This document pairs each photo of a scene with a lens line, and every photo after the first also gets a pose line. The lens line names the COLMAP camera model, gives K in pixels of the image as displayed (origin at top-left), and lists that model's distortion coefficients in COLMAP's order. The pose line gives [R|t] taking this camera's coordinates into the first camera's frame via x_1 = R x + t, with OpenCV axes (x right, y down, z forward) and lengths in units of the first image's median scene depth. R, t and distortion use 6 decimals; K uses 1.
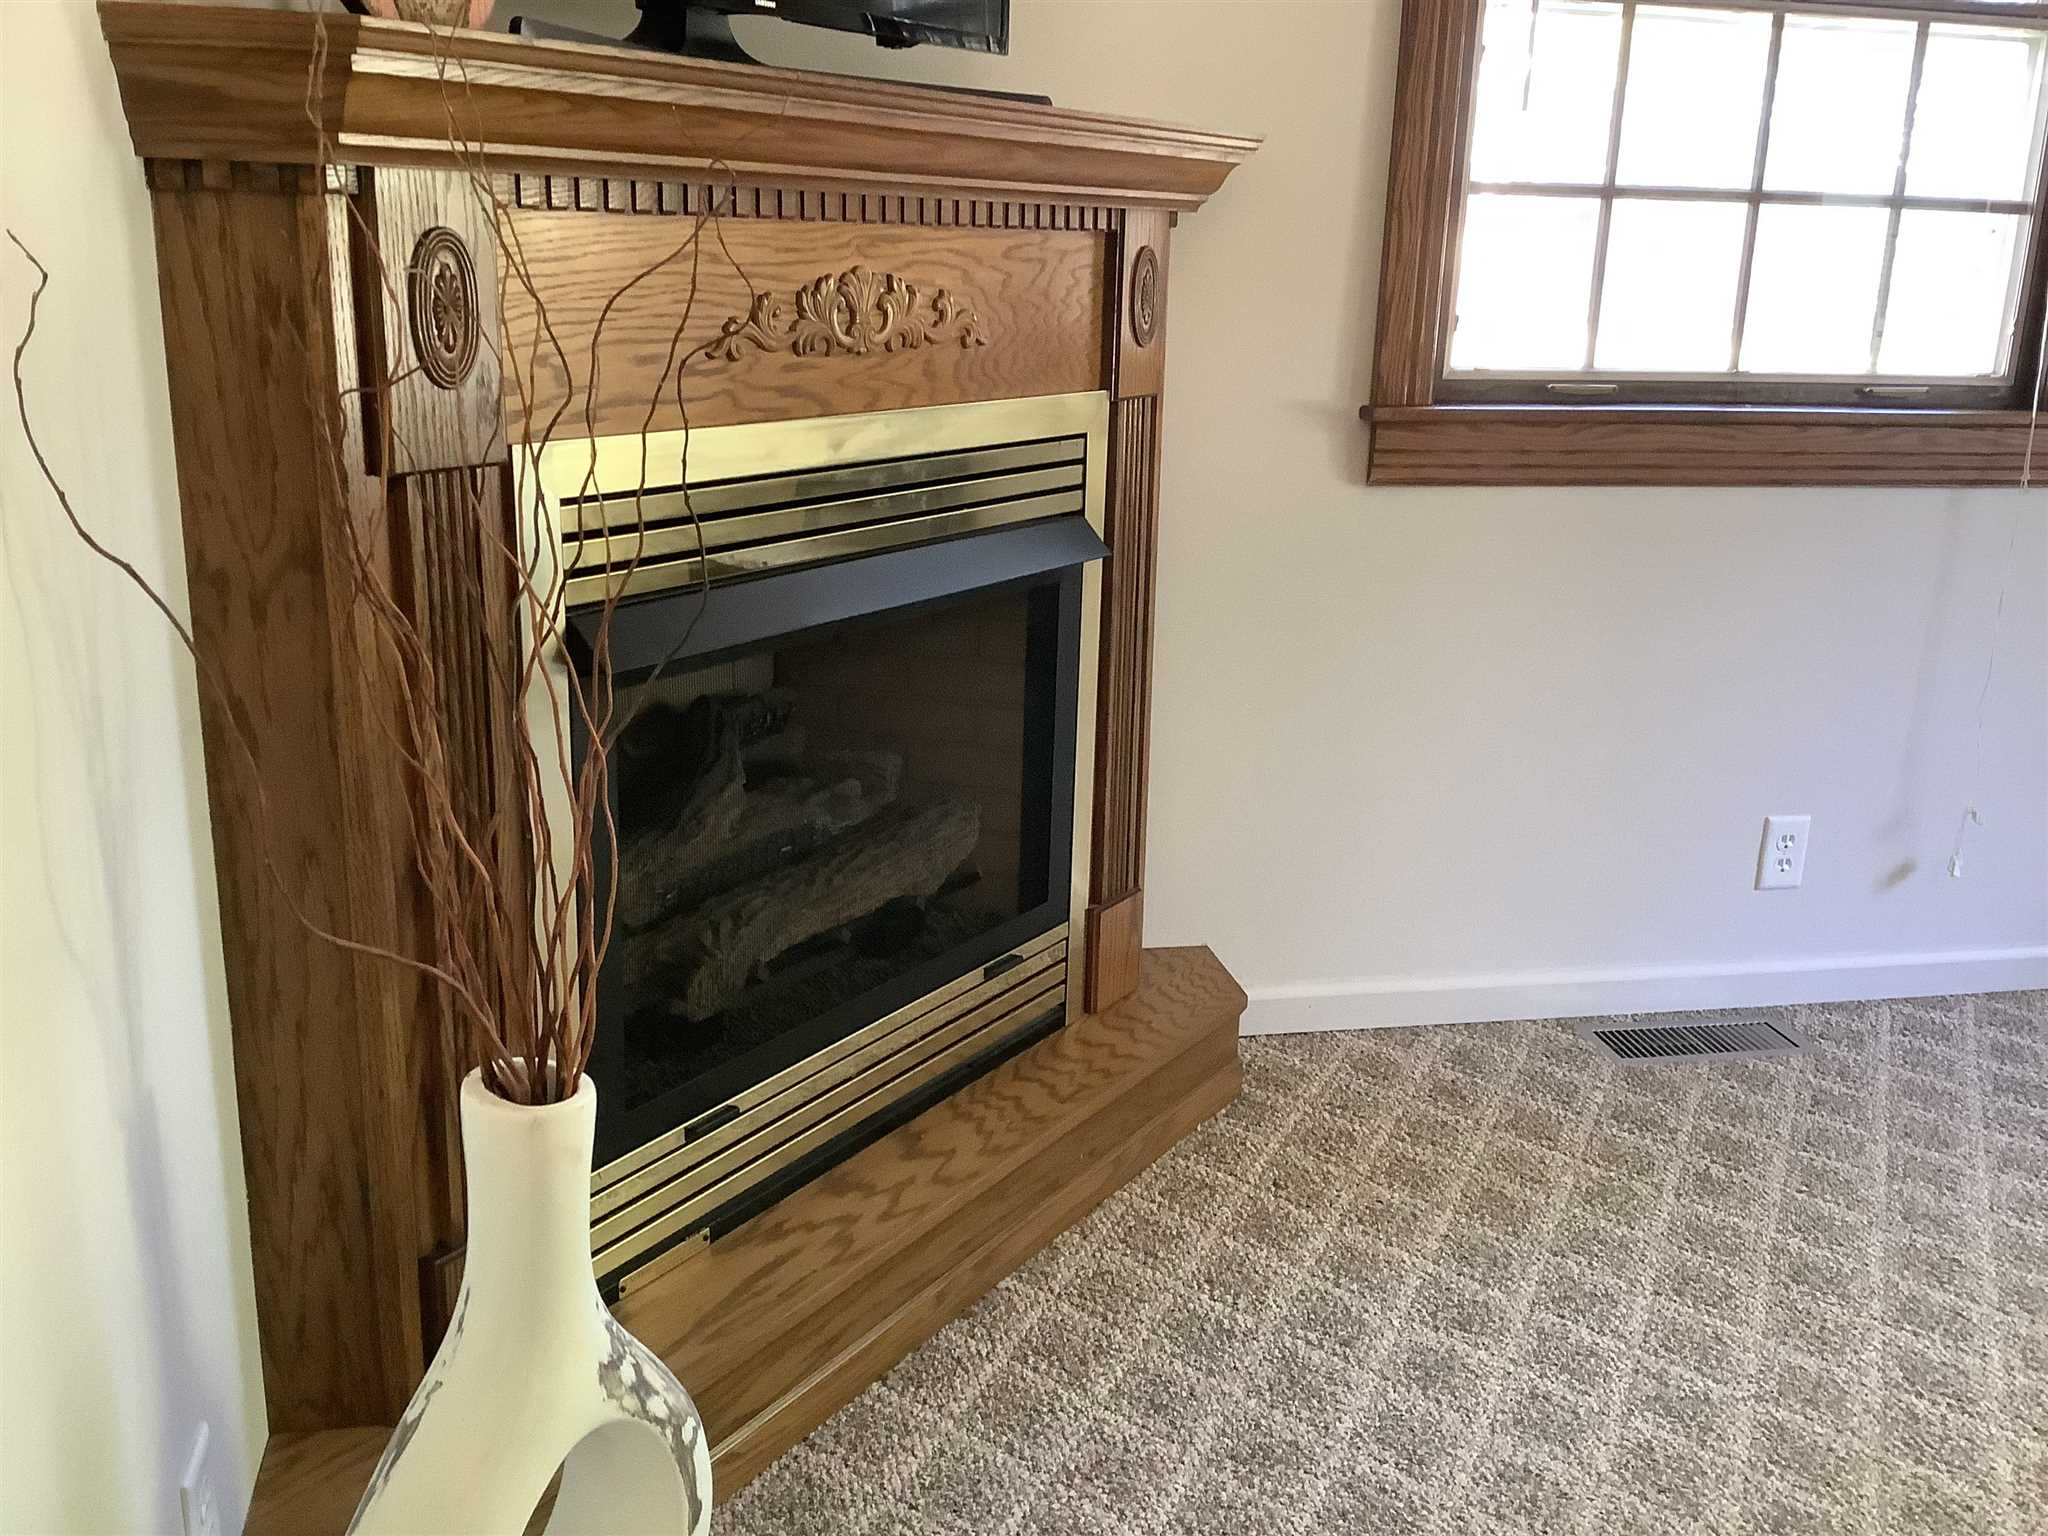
lens RADIAL K [[1847.7, 0, 1024.1], [0, 1847.7, 761.8], [0, 0, 1]] dist [0.128385, -0.266063]
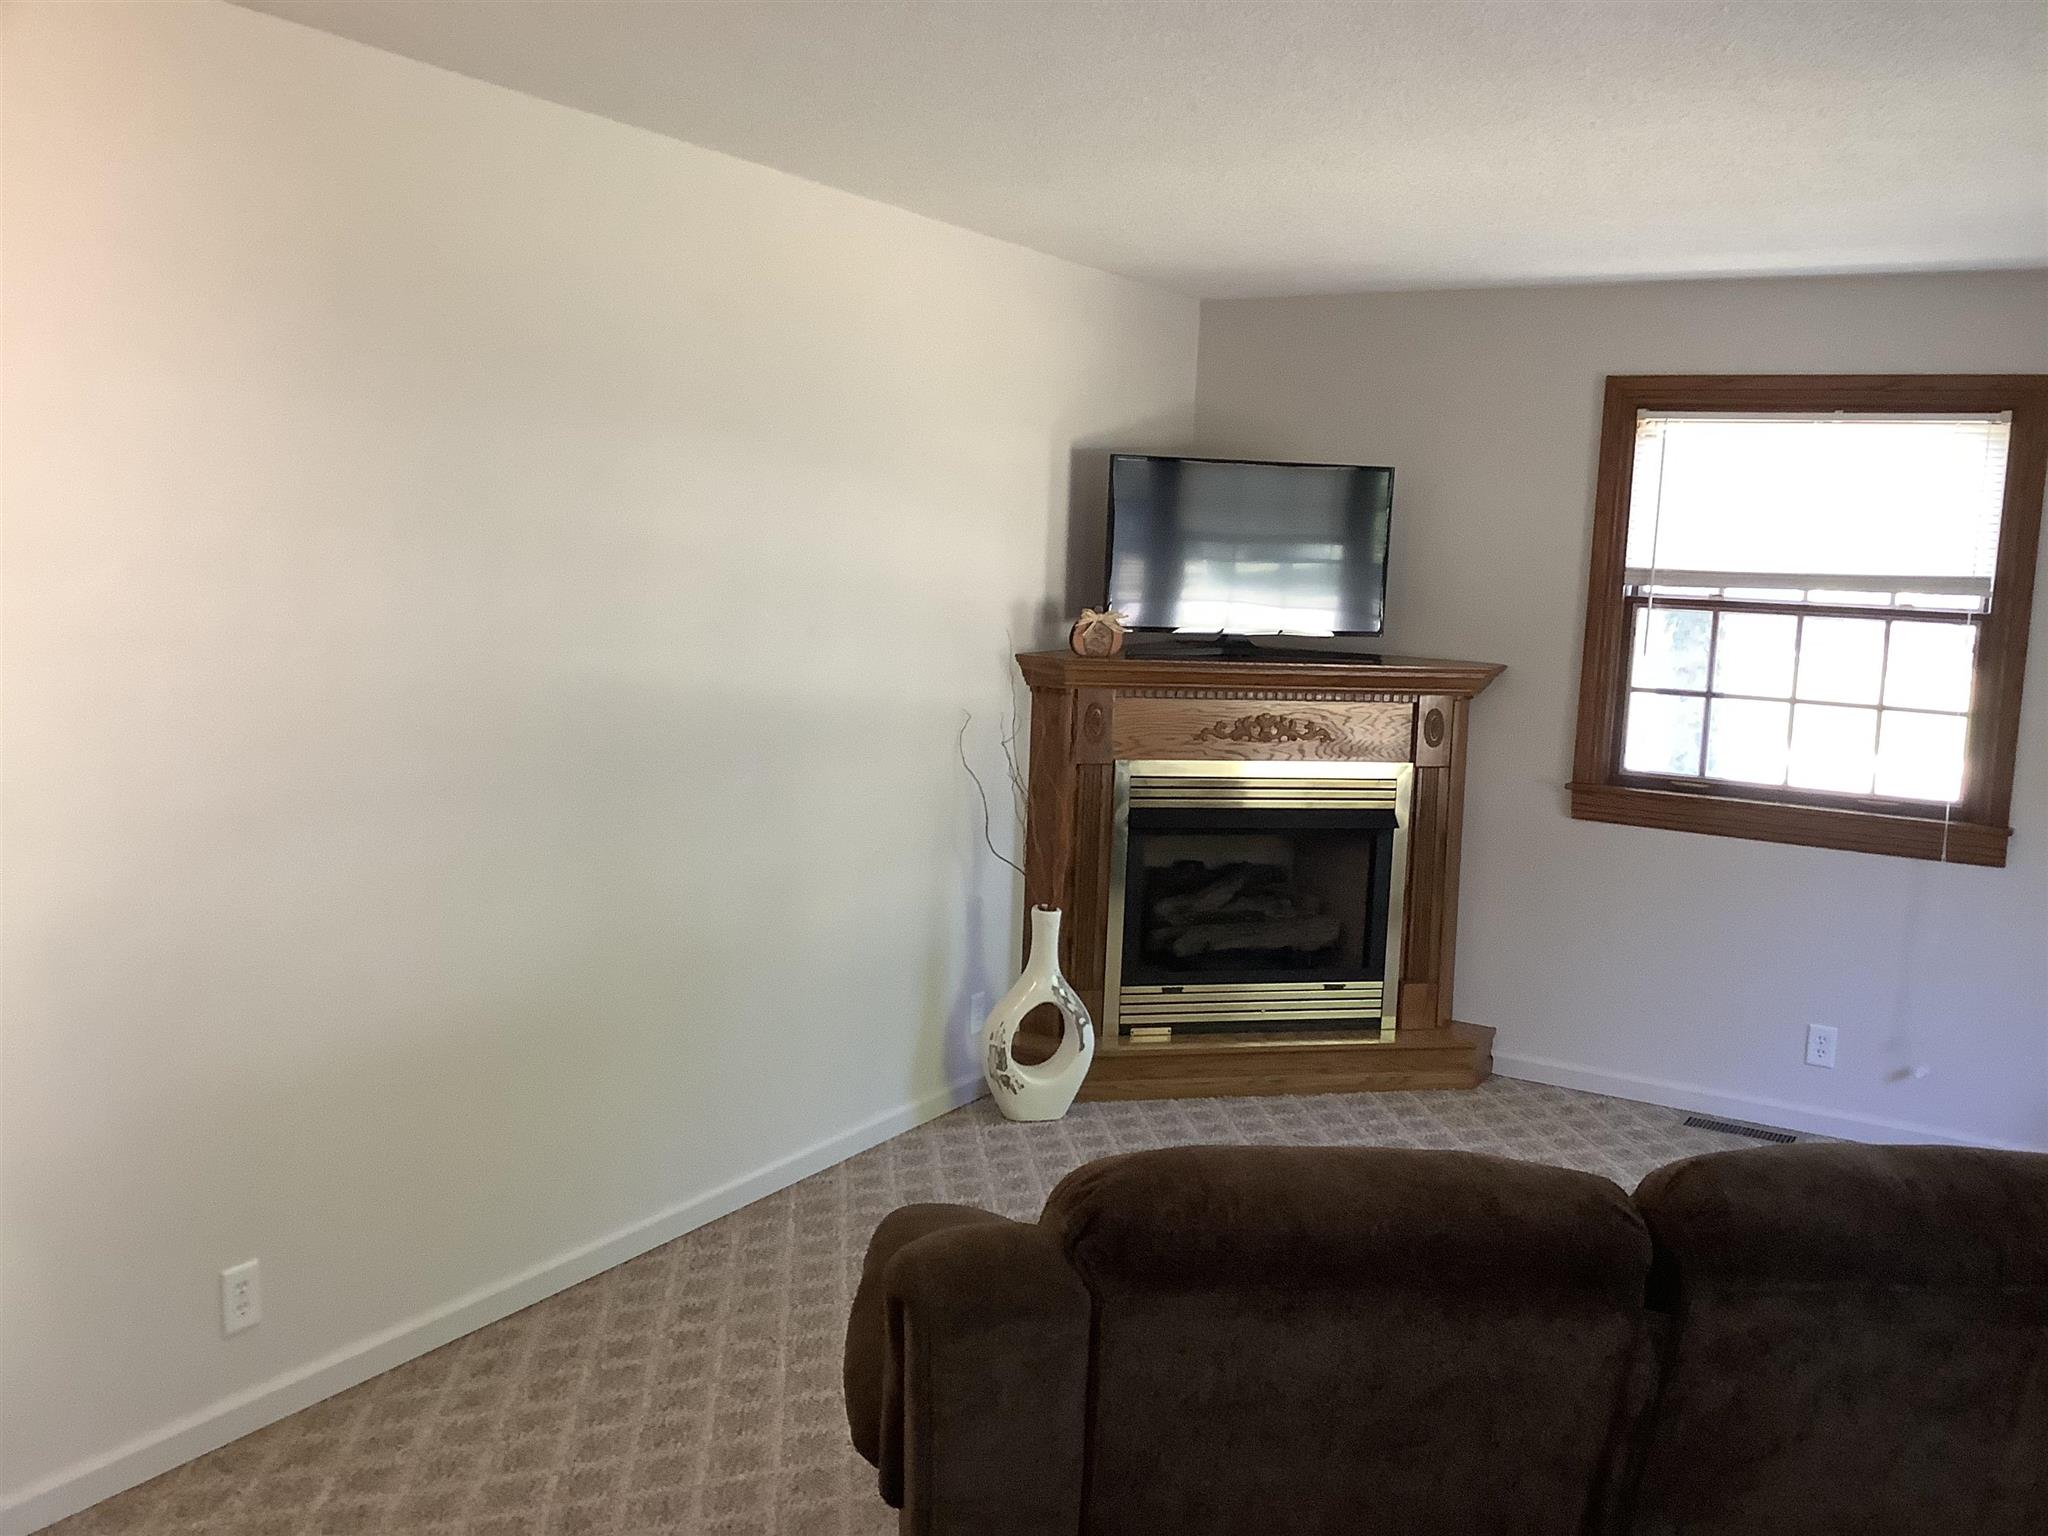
lens RADIAL K [[1833.8, 0, 1033.0], [0, 1833.8, 764.4], [0, 0, 1]] dist [0.115505, -0.212305]
pose [[0.742783, 0.083518, -0.664302, 1.334088], [-0.202179, 0.973850, -0.103629, 0.162888], [0.638276, 0.211282, 0.740246, -1.172387]]
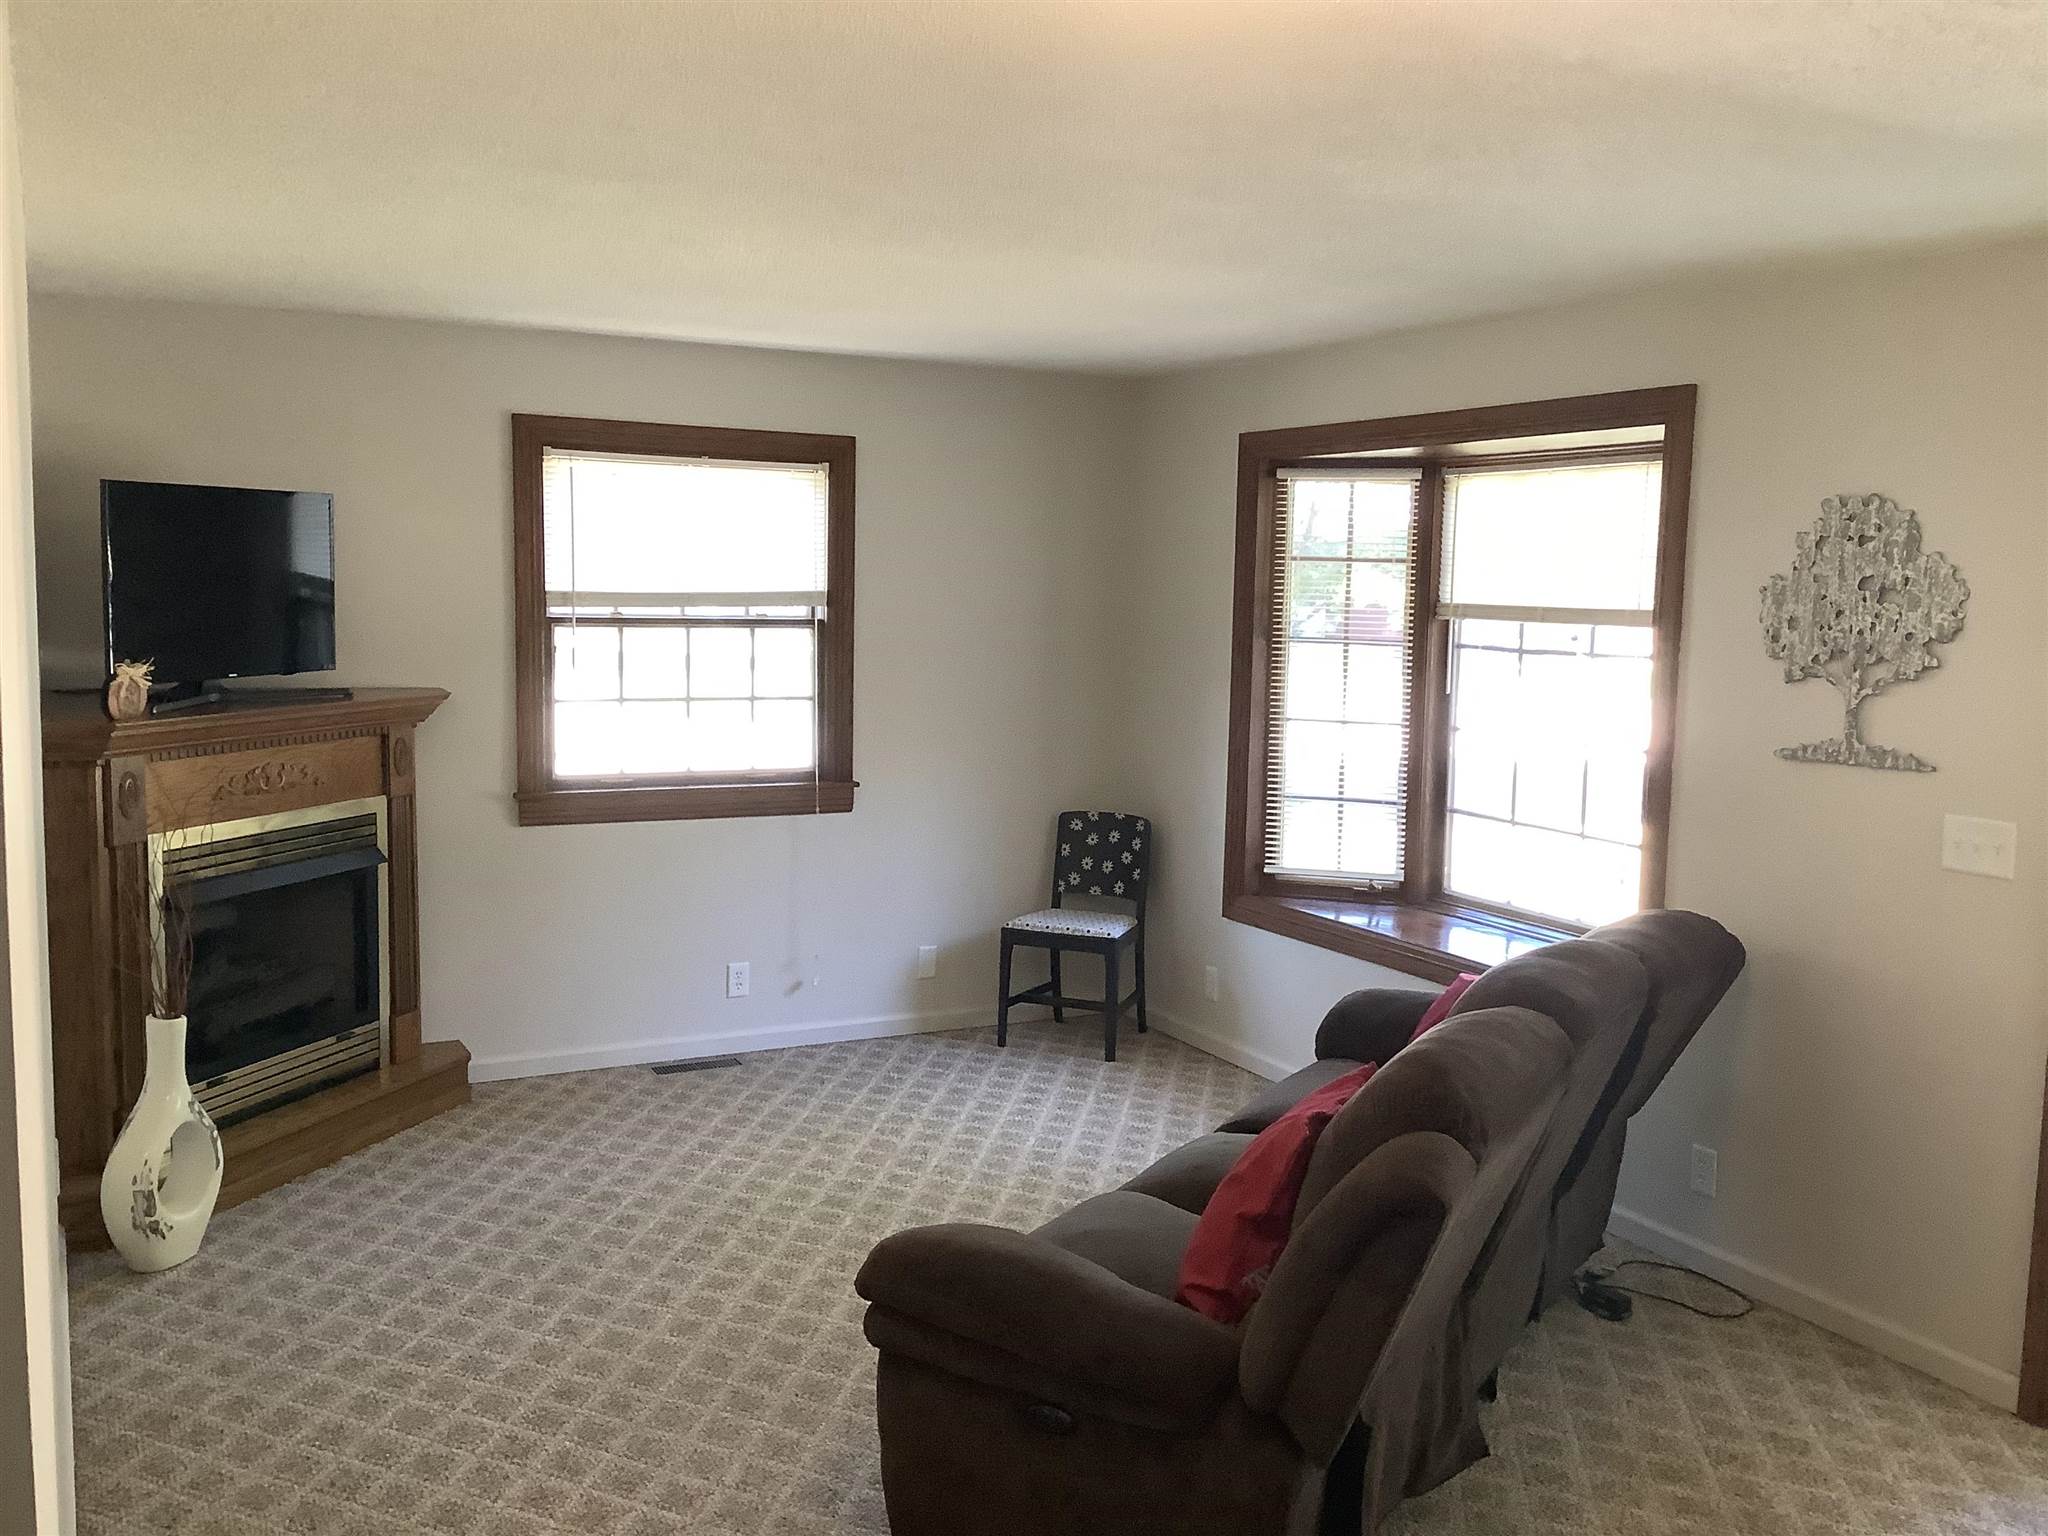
lens RADIAL K [[1841.5, 0, 1027.2], [0, 1841.5, 763.0], [0, 0, 1]] dist [0.119800, -0.250605]
pose [[0.963269, -0.039132, 0.265670, 0.214039], [0.083137, 0.984177, -0.156474, 0.218294], [-0.255343, 0.172814, 0.951281, -1.596777]]
